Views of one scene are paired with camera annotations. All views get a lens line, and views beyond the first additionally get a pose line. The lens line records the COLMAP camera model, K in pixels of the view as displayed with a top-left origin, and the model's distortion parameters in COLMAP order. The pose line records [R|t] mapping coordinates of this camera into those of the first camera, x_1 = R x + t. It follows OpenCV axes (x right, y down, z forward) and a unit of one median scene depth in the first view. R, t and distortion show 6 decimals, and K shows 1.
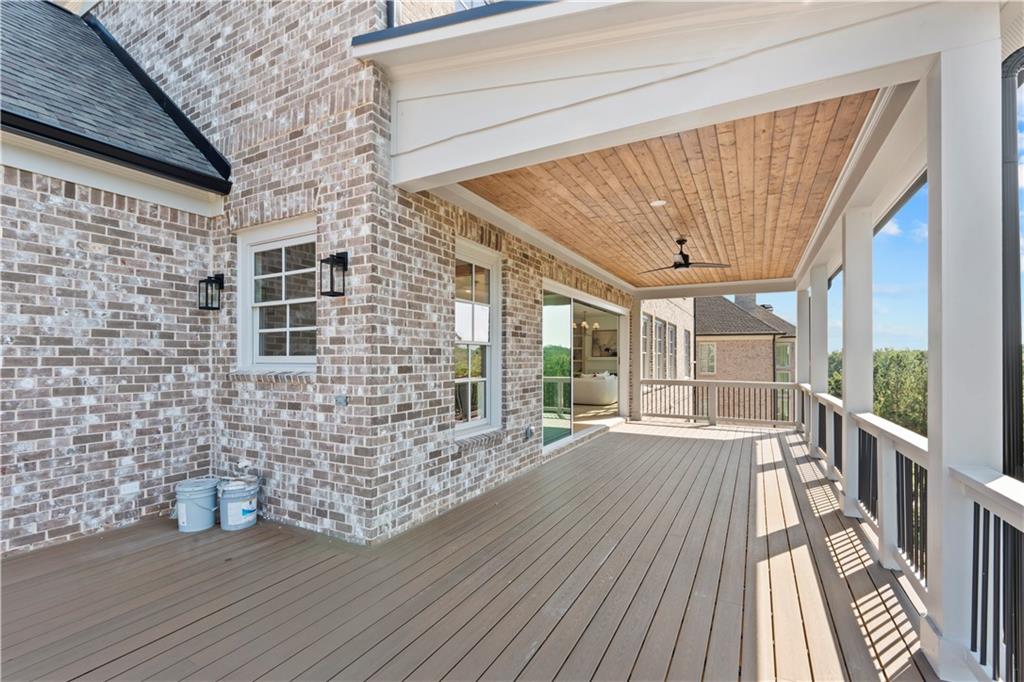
lens RADIAL K [[449.9, 0, 500.3], [0, 449.9, 357.1], [0, 0, 1]] dist [-0.000235, -0.000584]
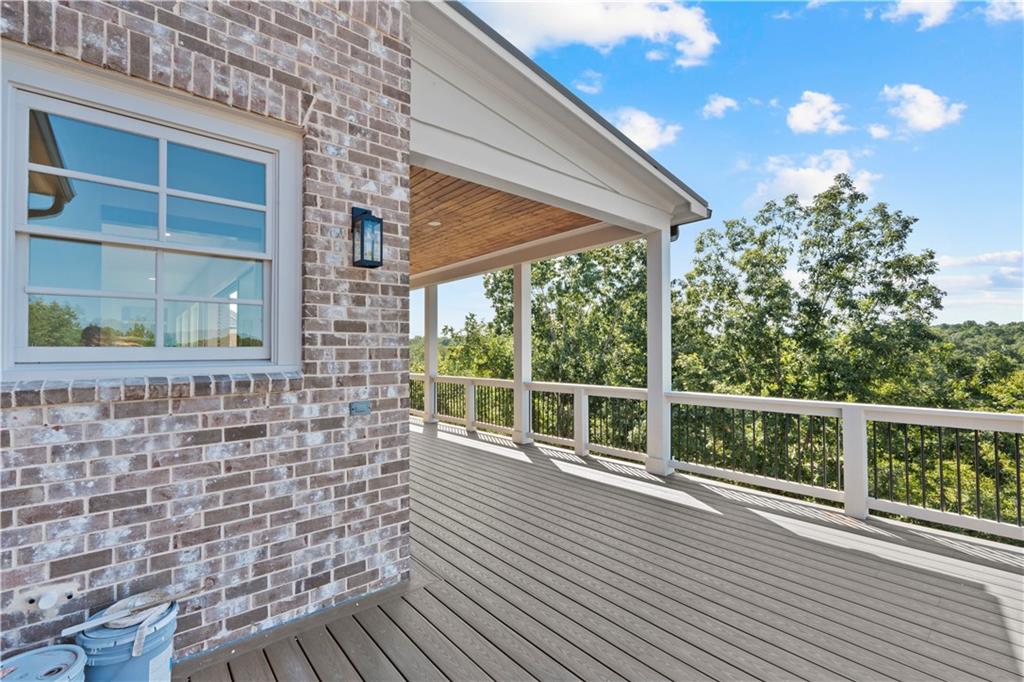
lens RADIAL K [[449.9, 0, 512.4], [0, 449.9, 343.6], [0, 0, 1]] dist [-0.000235, -0.000584]
pose [[0.351467, 0.013352, 0.936105, -0.938668], [-0.000264, 0.999900, -0.014162, 0.001131], [-0.936200, 0.004730, 0.351436, 0.494039]]
